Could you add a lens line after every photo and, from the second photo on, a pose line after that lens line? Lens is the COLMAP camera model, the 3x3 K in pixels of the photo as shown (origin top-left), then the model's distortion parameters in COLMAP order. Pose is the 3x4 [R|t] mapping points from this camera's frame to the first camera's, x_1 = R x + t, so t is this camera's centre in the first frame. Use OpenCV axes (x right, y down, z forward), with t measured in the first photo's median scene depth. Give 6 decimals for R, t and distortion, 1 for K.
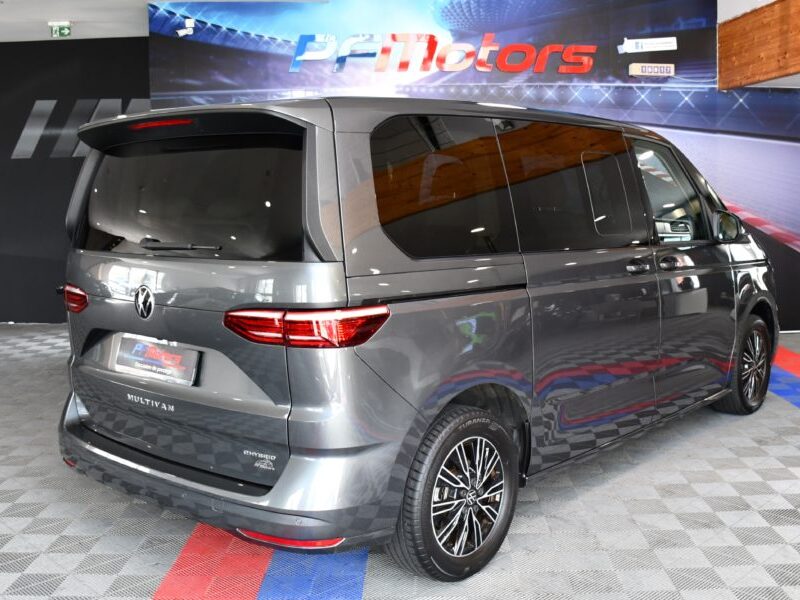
lens RADIAL K [[884.3, 0, 393.0], [0, 884.3, 299.0], [0, 0, 1]] dist [-0.127728, 0.029820]
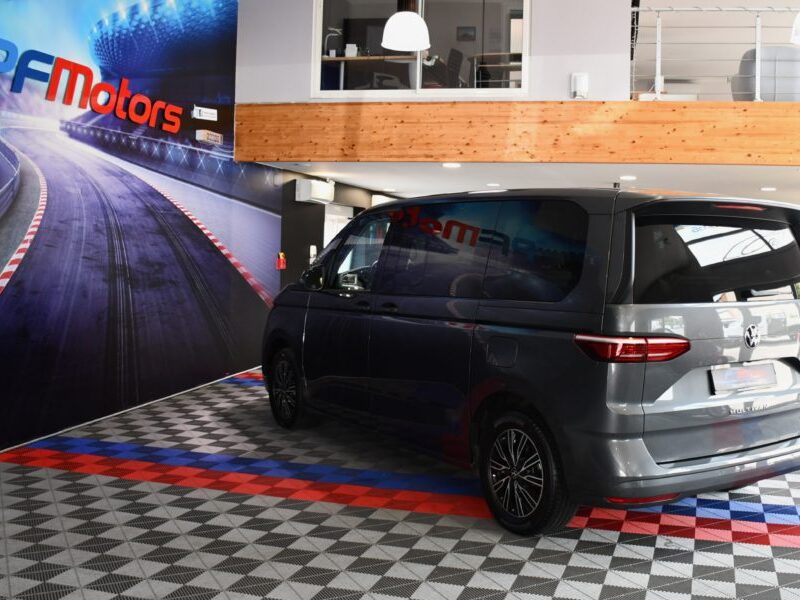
lens RADIAL K [[901.4, 0, 476.9], [0, 901.4, 288.6], [0, 0, 1]] dist [-0.151963, 0.095044]
pose [[0.231359, -0.029229, 0.972429, -0.729509], [0.100906, 0.994878, 0.005896, -0.050952], [-0.967621, 0.096760, 0.233124, 0.452504]]
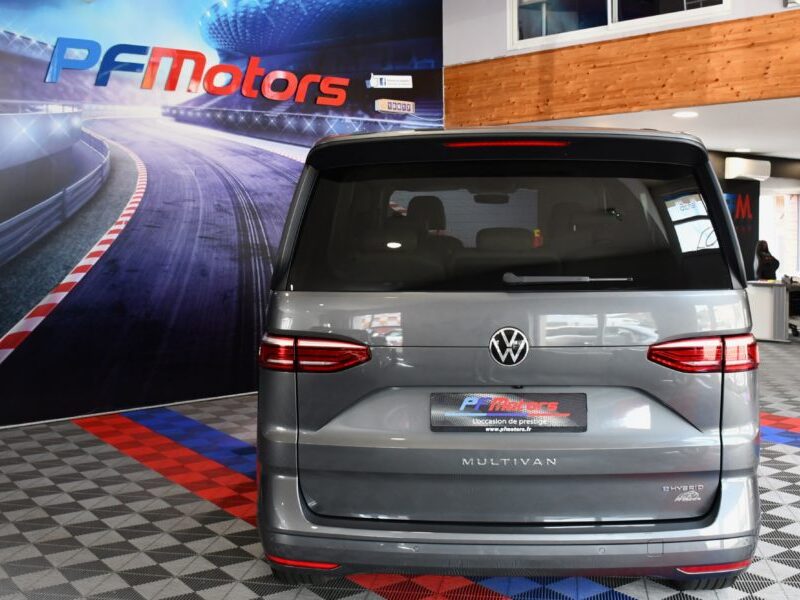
lens RADIAL K [[978.5, 0, 374.7], [0, 978.5, 271.3], [0, 0, 1]] dist [-0.145720, 0.055773]
pose [[0.810082, -0.023954, 0.585827, -0.401764], [0.071456, 0.995750, -0.058095, -0.009980], [-0.581946, 0.088923, 0.808351, 0.119681]]
